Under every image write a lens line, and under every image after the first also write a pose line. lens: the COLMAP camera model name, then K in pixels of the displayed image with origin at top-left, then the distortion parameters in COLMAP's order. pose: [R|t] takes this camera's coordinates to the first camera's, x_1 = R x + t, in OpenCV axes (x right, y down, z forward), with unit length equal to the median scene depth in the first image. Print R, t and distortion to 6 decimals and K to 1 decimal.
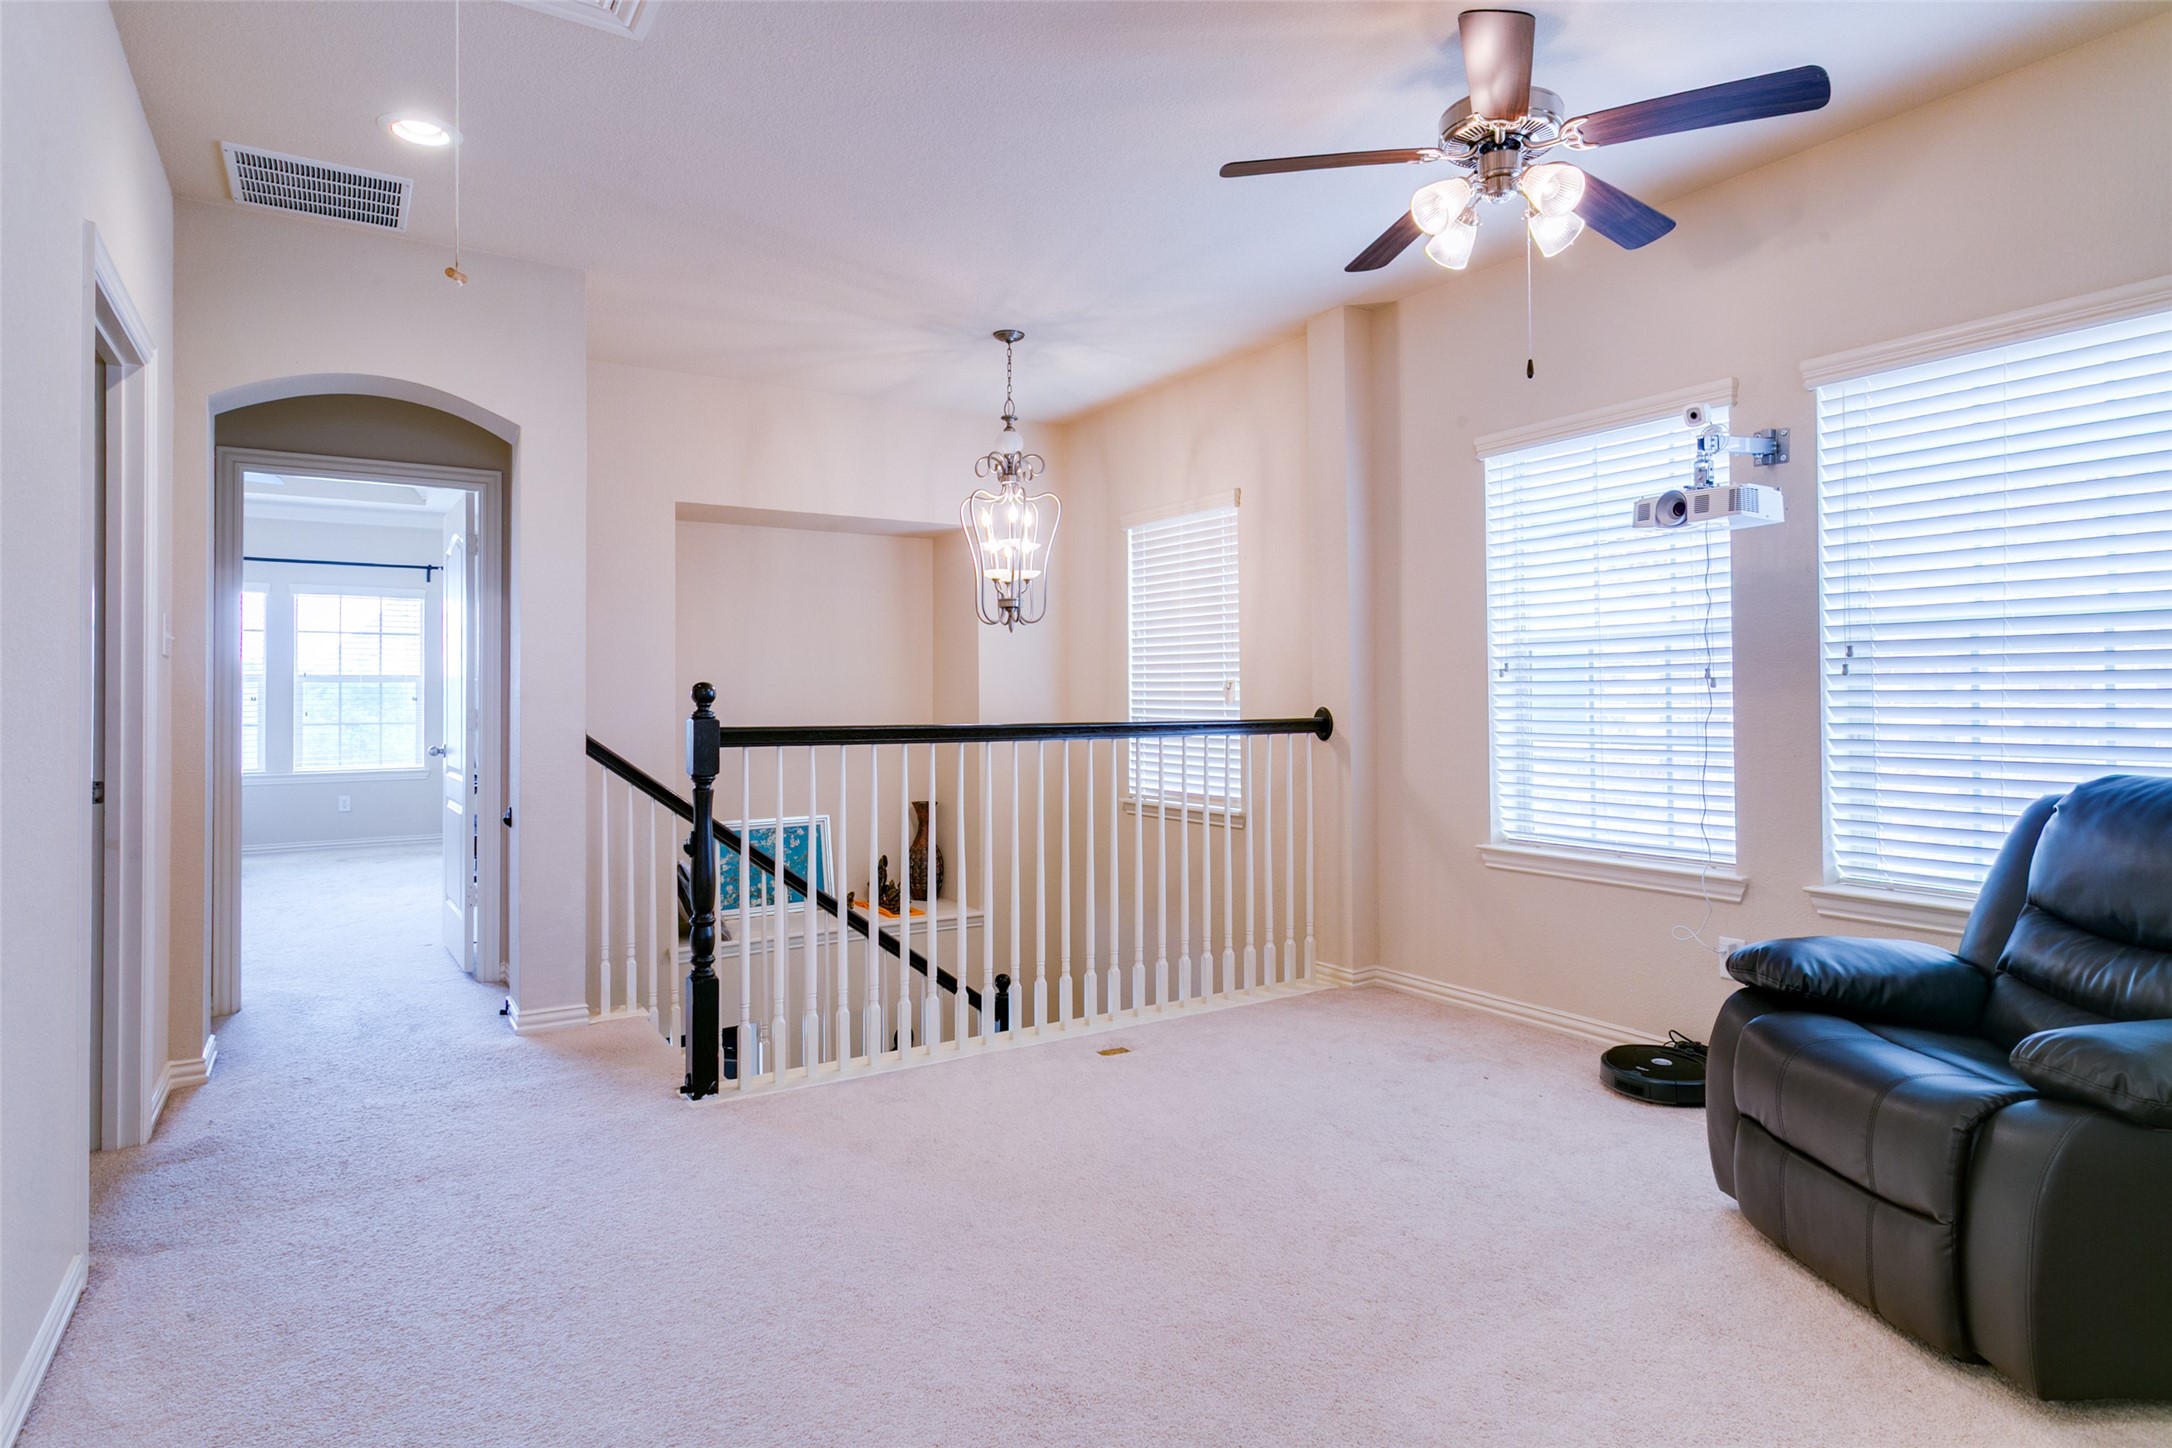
lens RADIAL K [[1230.1, 0, 1086.3], [0, 1230.1, 703.7], [0, 0, 1]] dist [0.000849, 0.000153]
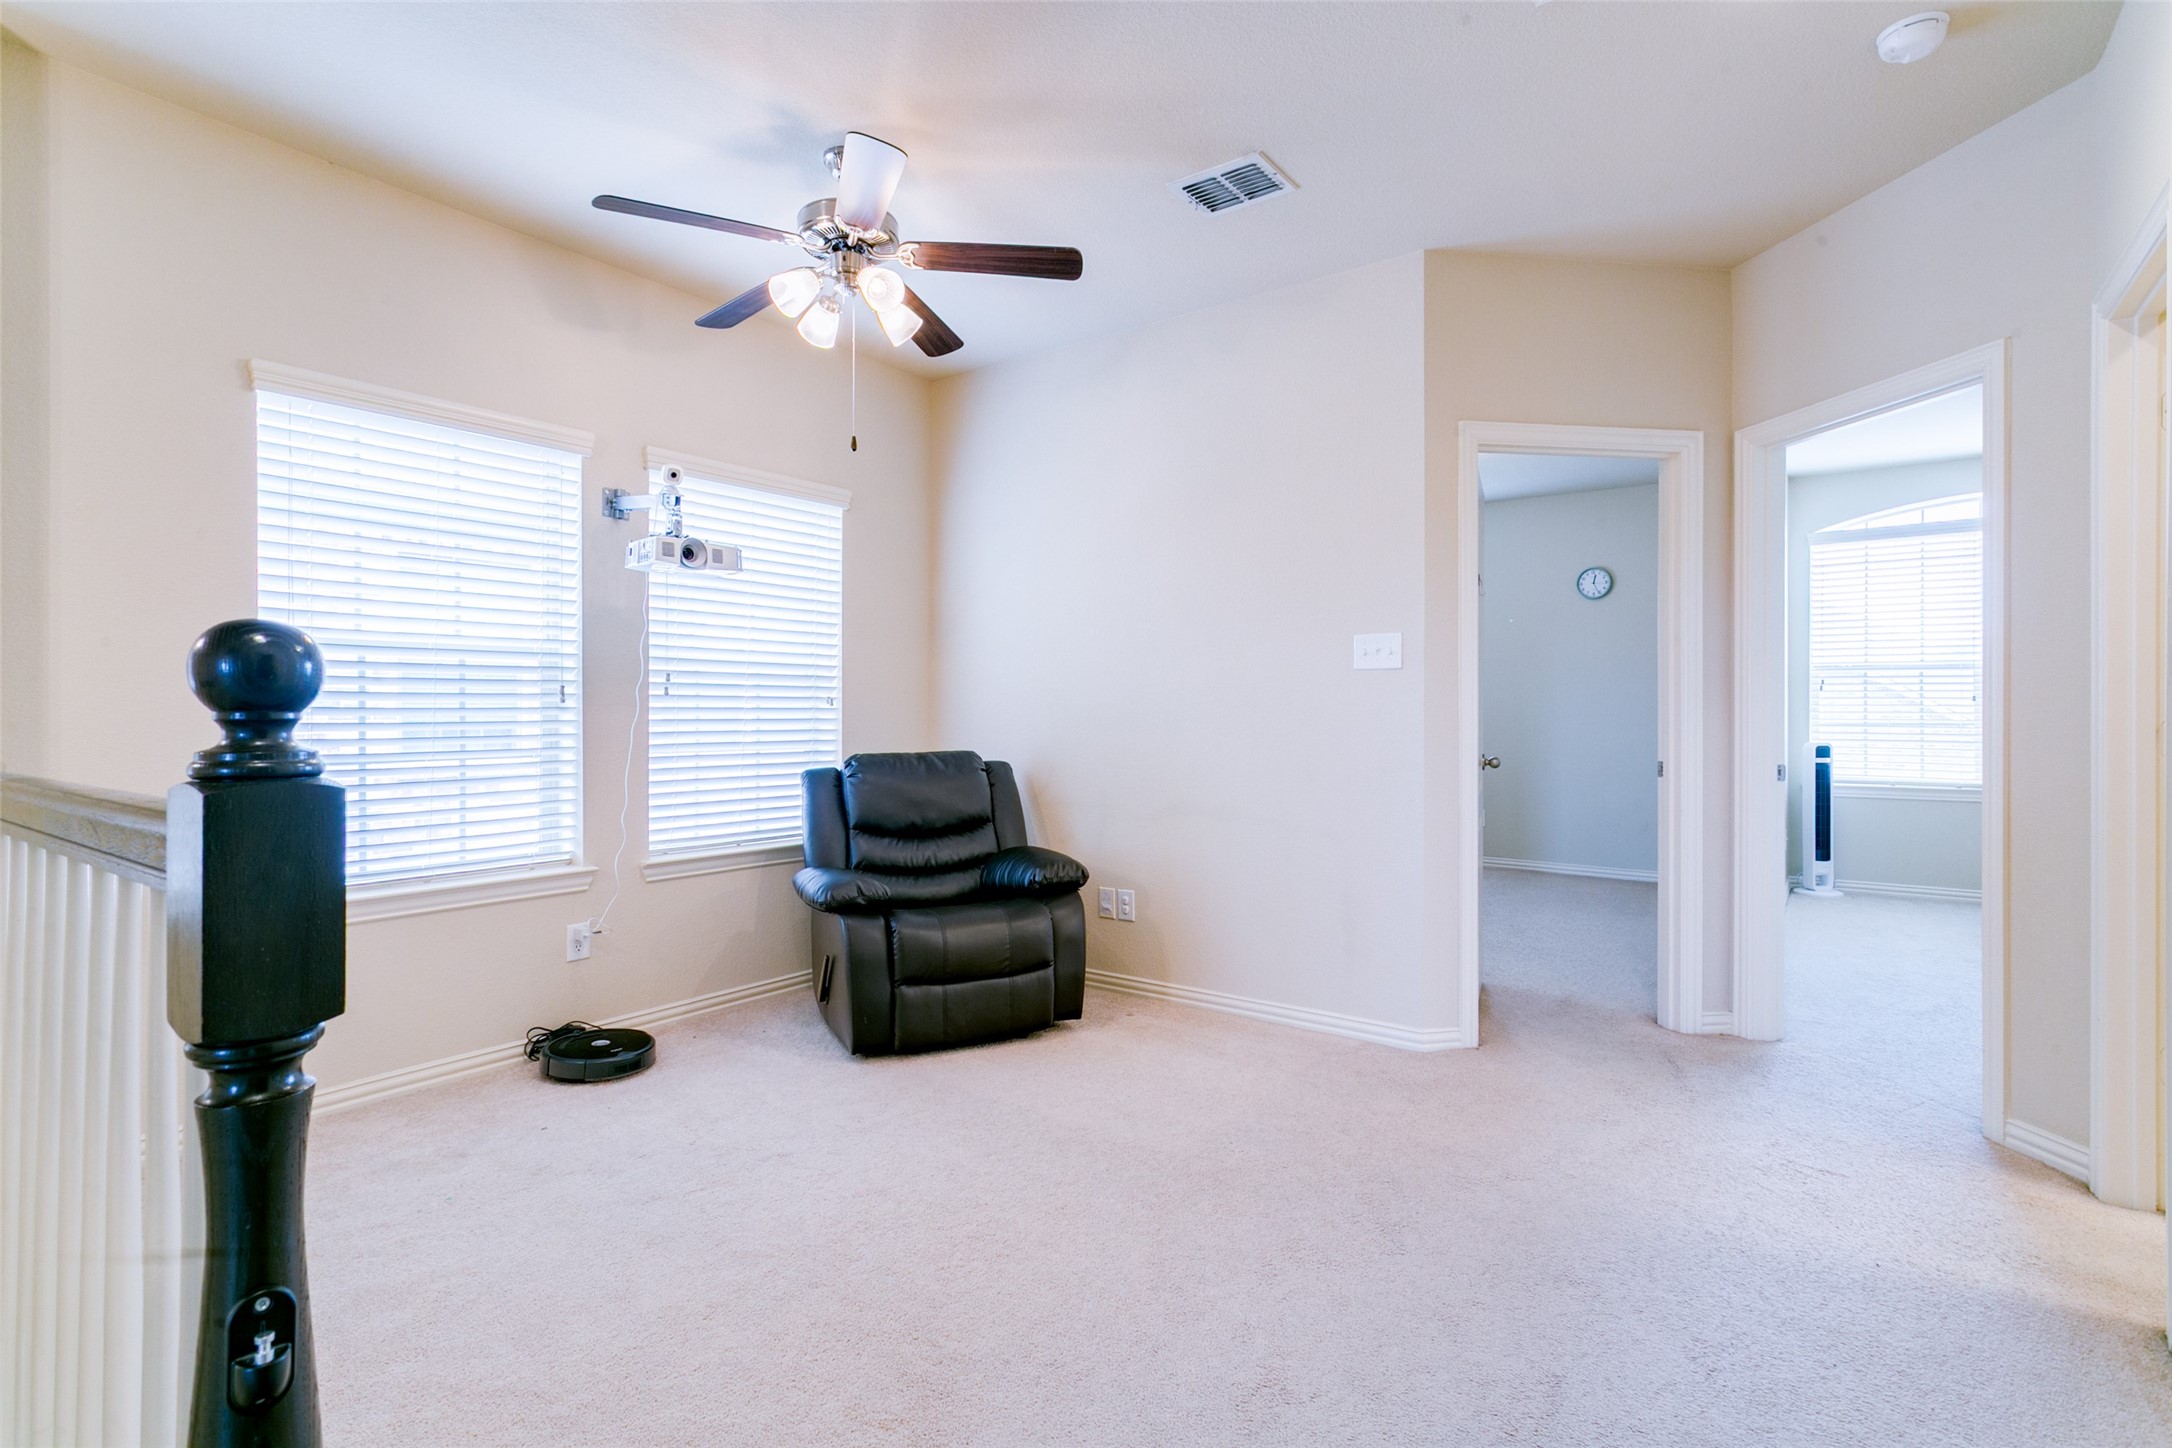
lens RADIAL K [[1030.3, 0, 1084.6], [0, 1030.3, 720.4], [0, 0, 1]] dist [0.000435, 0.000013]
pose [[-0.384489, -0.002031, 0.923127, -0.537825], [0.004499, 0.999982, 0.004074, 0.000715], [-0.923118, 0.005720, -0.384473, 0.938850]]
